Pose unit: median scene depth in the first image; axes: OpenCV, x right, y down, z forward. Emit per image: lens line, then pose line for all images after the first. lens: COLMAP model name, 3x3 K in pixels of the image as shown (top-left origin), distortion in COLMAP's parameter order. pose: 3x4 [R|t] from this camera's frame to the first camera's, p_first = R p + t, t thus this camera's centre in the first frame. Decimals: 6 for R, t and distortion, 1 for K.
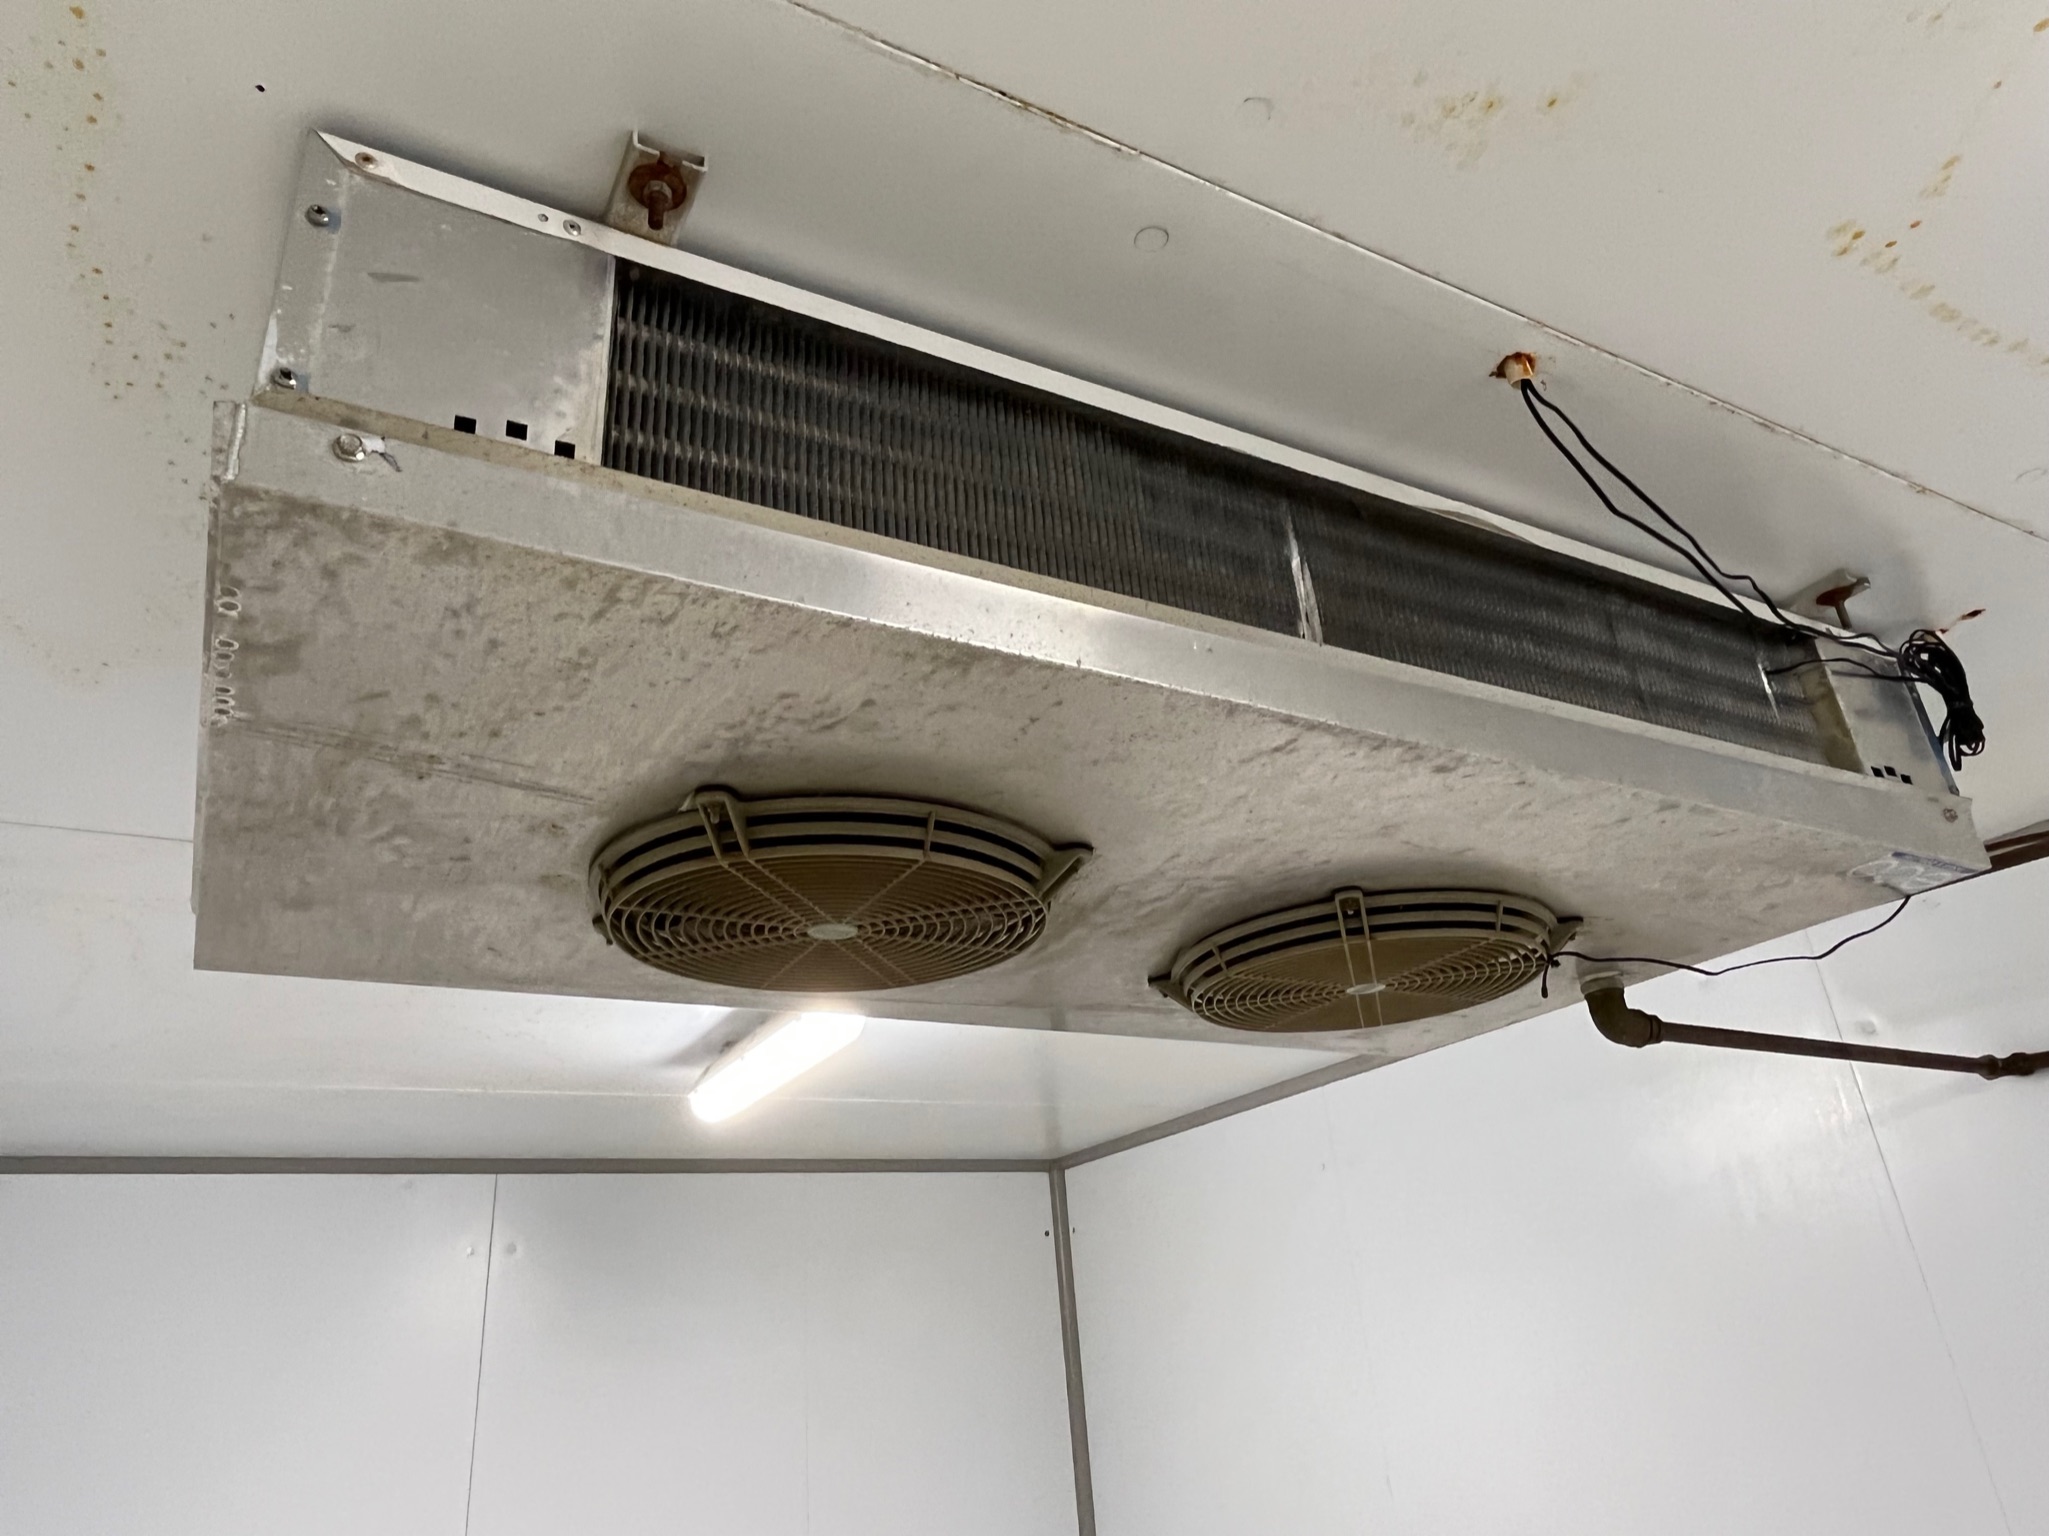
lens RADIAL K [[1346.7, 0, 1023.5], [0, 1346.7, 731.5], [0, 0, 1]] dist [0.000202, 0.001813]
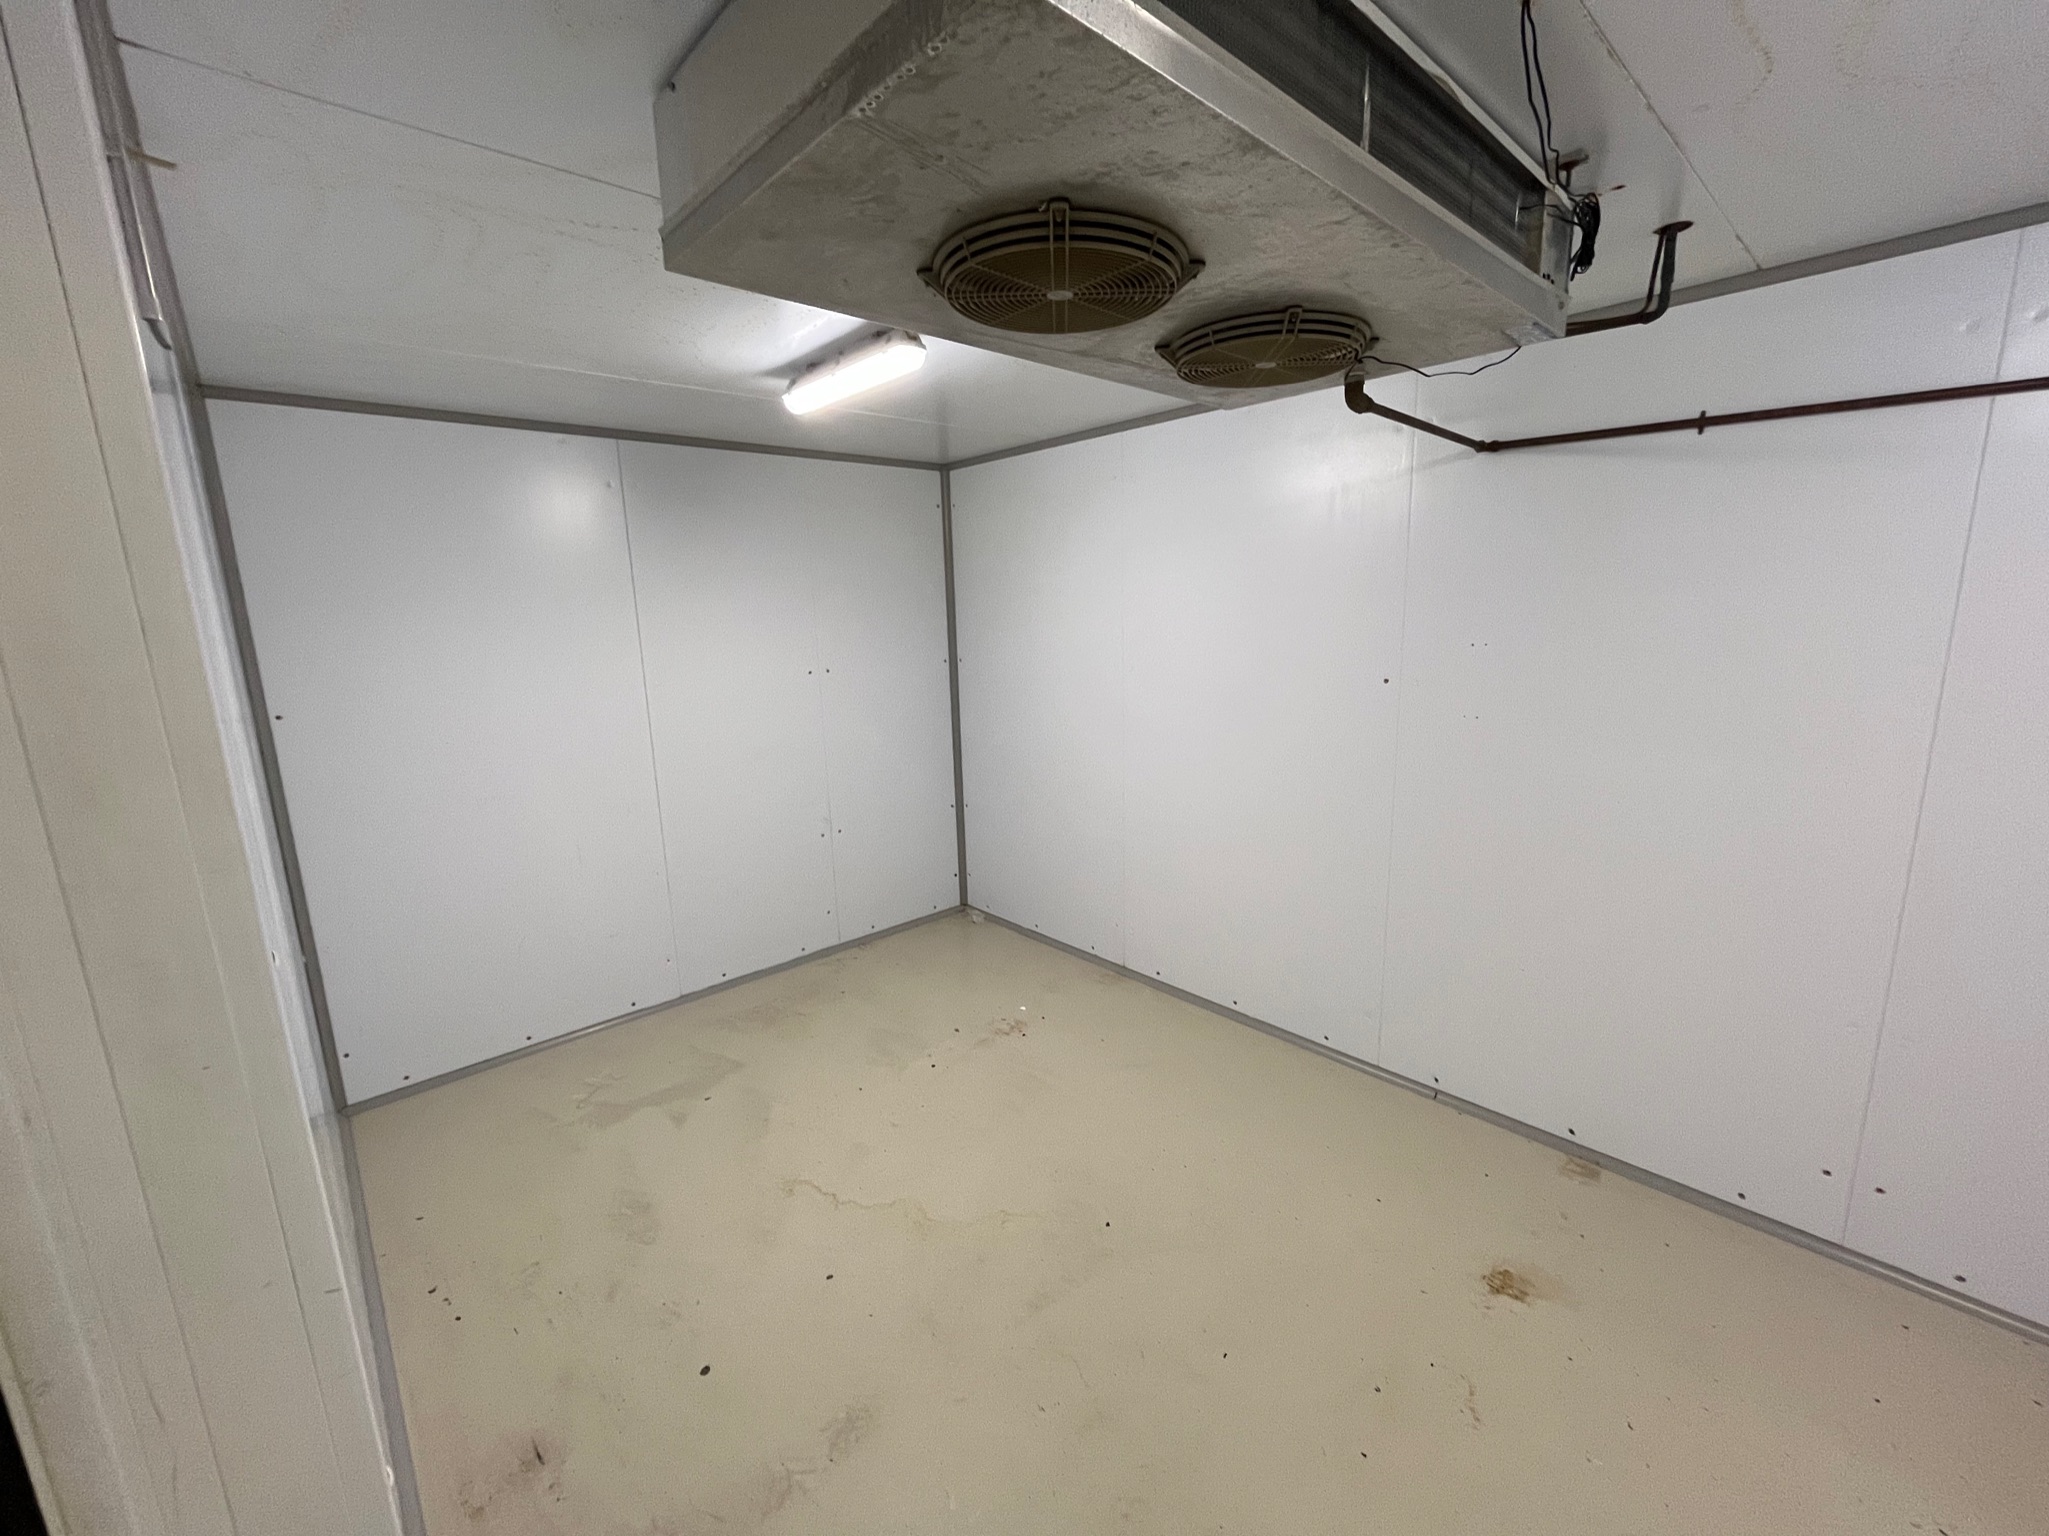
lens RADIAL K [[838.7, 0, 1021.8], [0, 838.7, 765.5], [0, 0, 1]] dist [-0.001956, -0.000338]
pose [[0.973504, 0.007267, 0.228555, -0.397343], [-0.140382, 0.807972, 0.572253, 0.014291], [-0.180508, -0.589175, 0.787584, -0.262844]]
